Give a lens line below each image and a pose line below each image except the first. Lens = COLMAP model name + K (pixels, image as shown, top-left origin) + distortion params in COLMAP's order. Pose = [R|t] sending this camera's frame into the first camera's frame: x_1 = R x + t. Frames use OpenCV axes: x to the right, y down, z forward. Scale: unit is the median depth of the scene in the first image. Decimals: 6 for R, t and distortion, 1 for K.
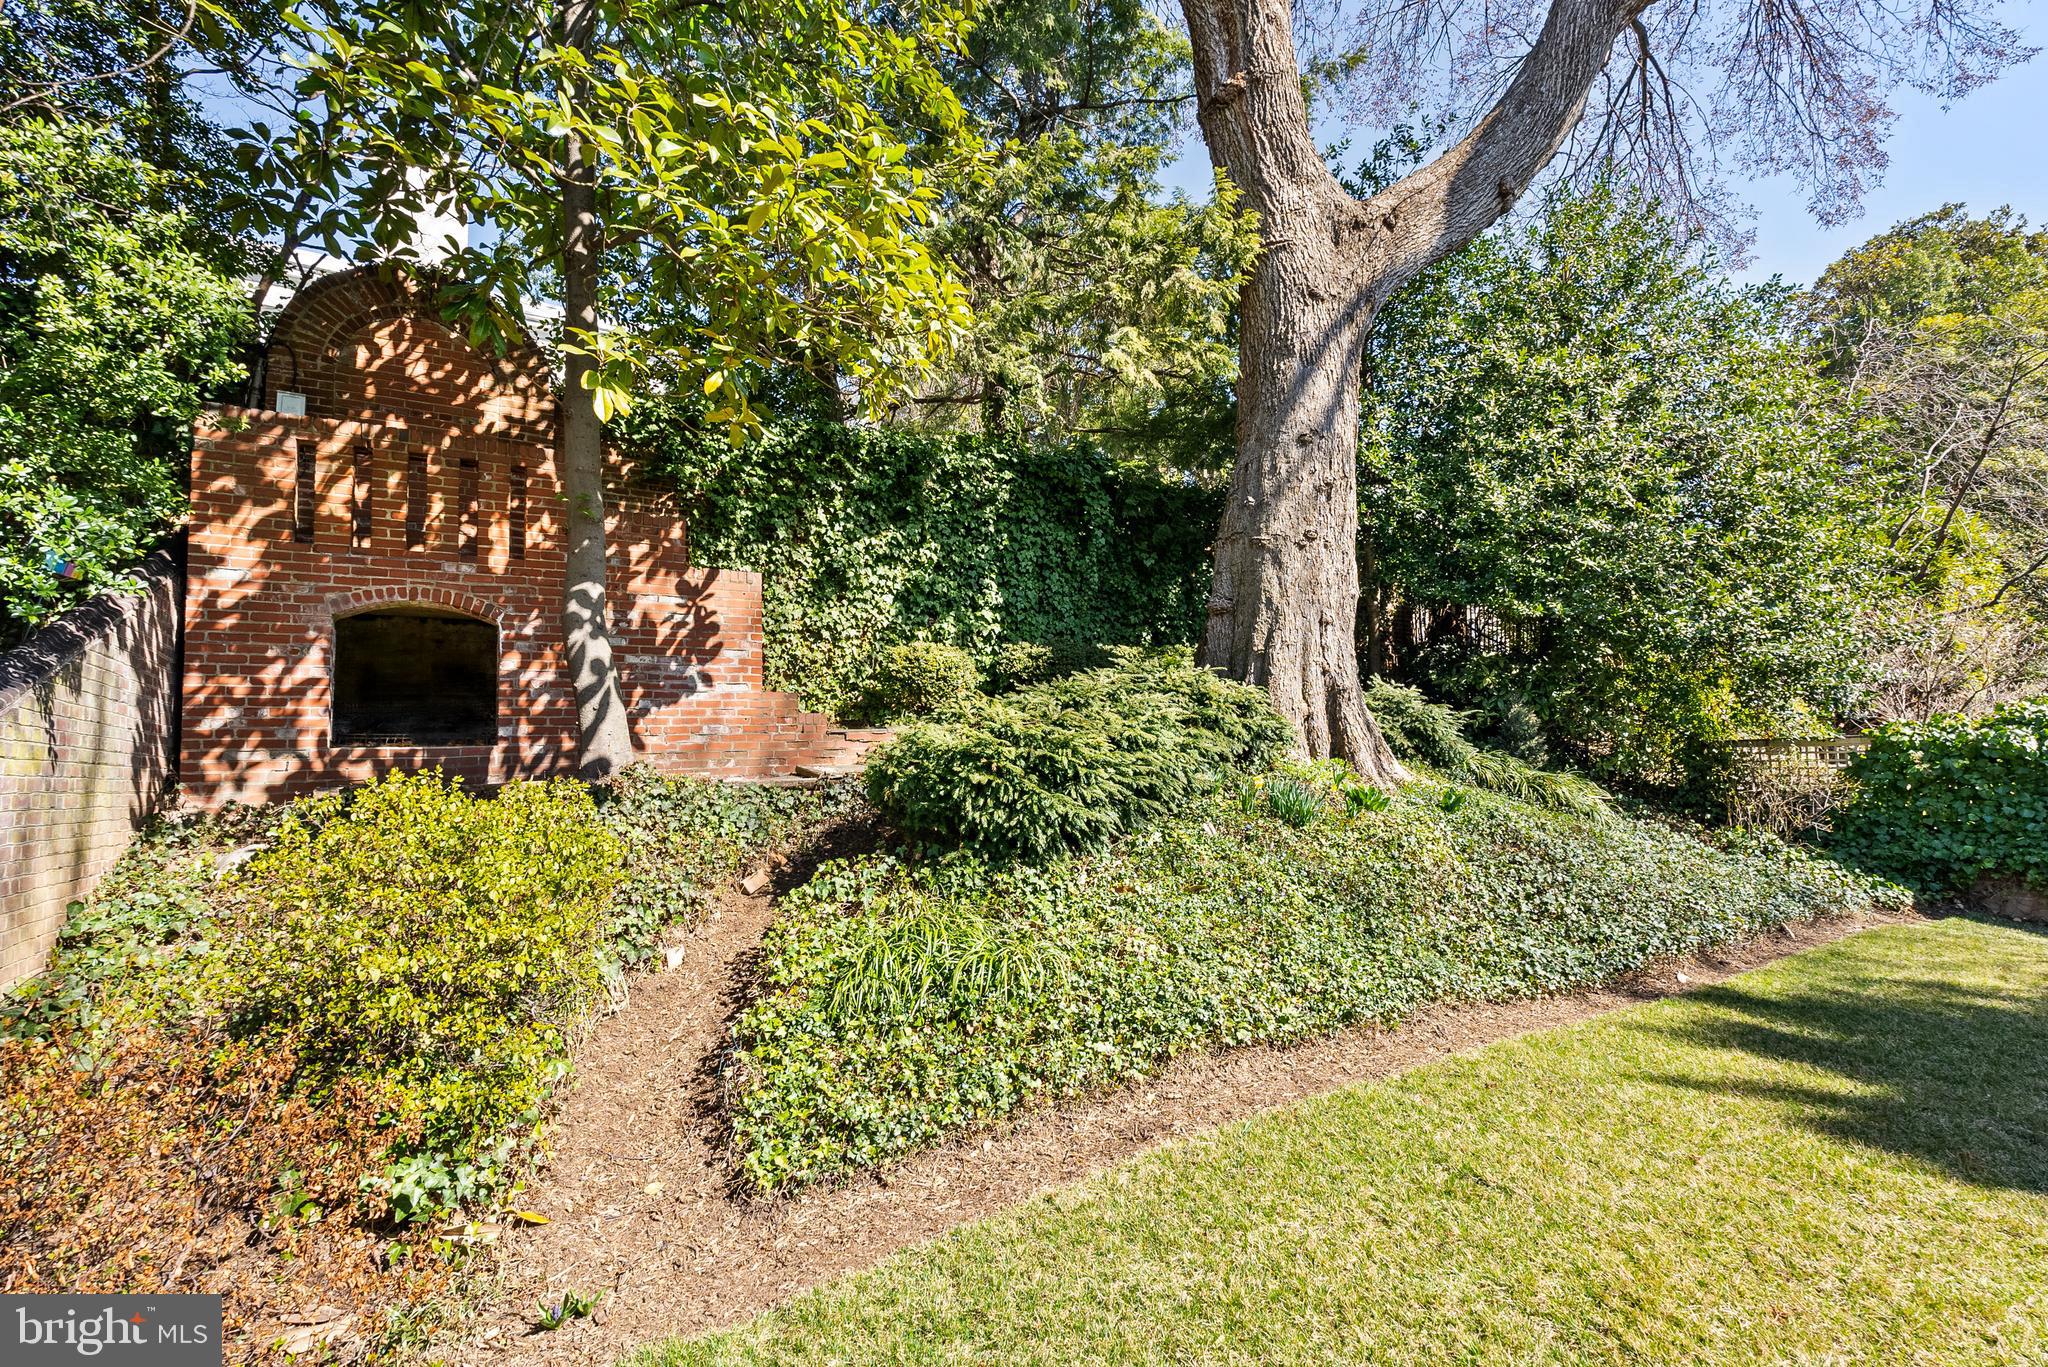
lens RADIAL K [[921.3, 0, 1031.0], [0, 921.3, 668.1], [0, 0, 1]] dist [-0.005324, -0.000464]
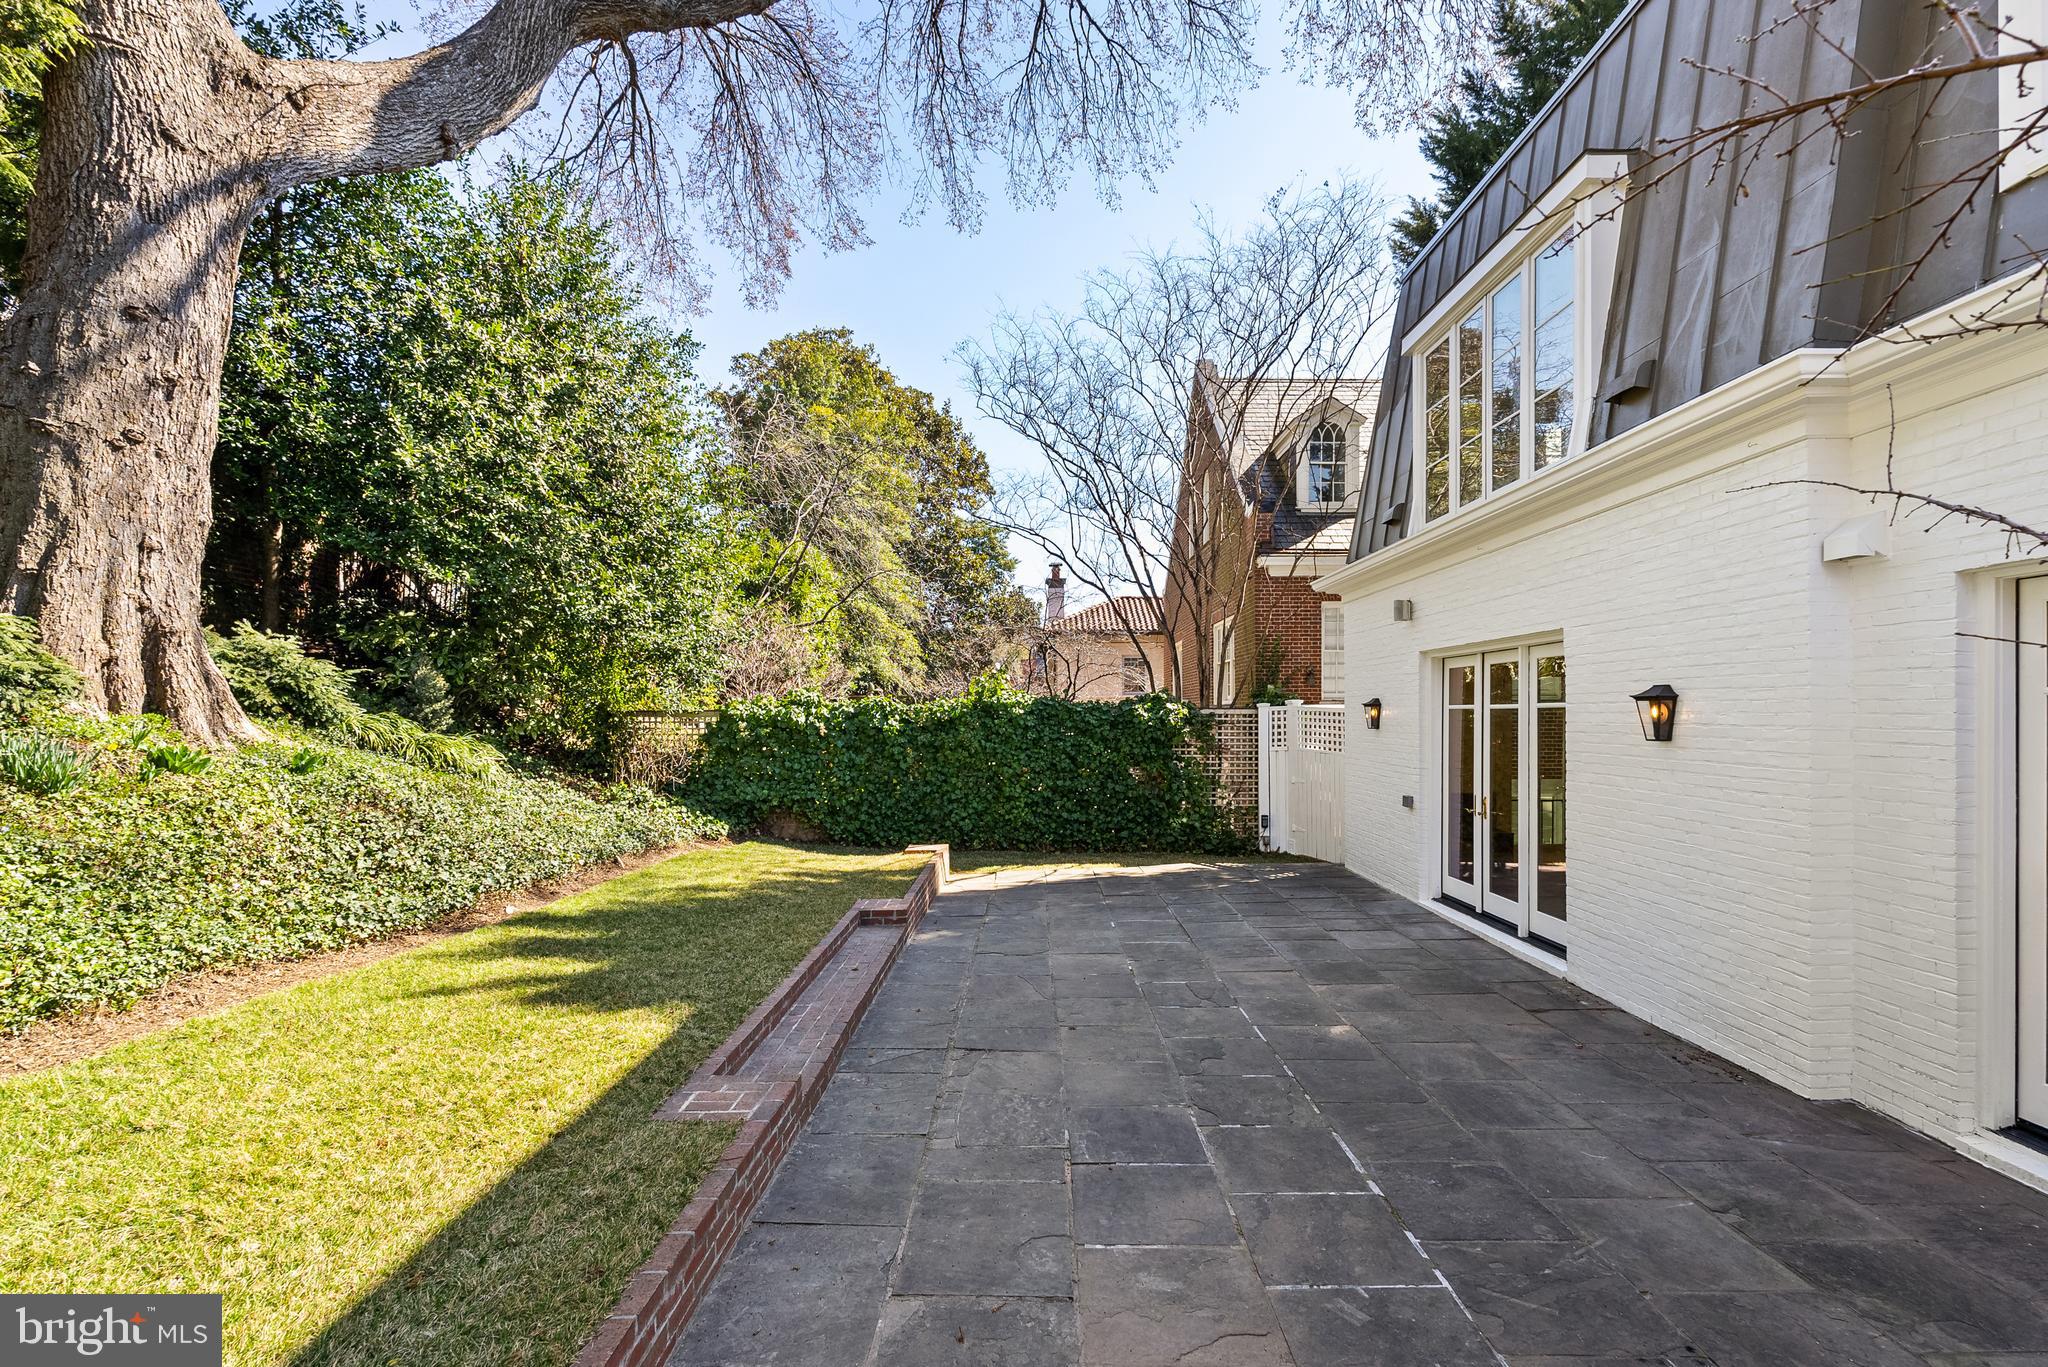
lens RADIAL K [[921.3, 0, 1040.6], [0, 921.3, 710.5], [0, 0, 1]] dist [-0.005324, -0.000464]
pose [[0.536068, 0.031903, 0.843572, 0.061686], [-0.097468, 0.994942, 0.024312, -0.003083], [-0.838529, -0.095254, 0.536466, -0.111410]]
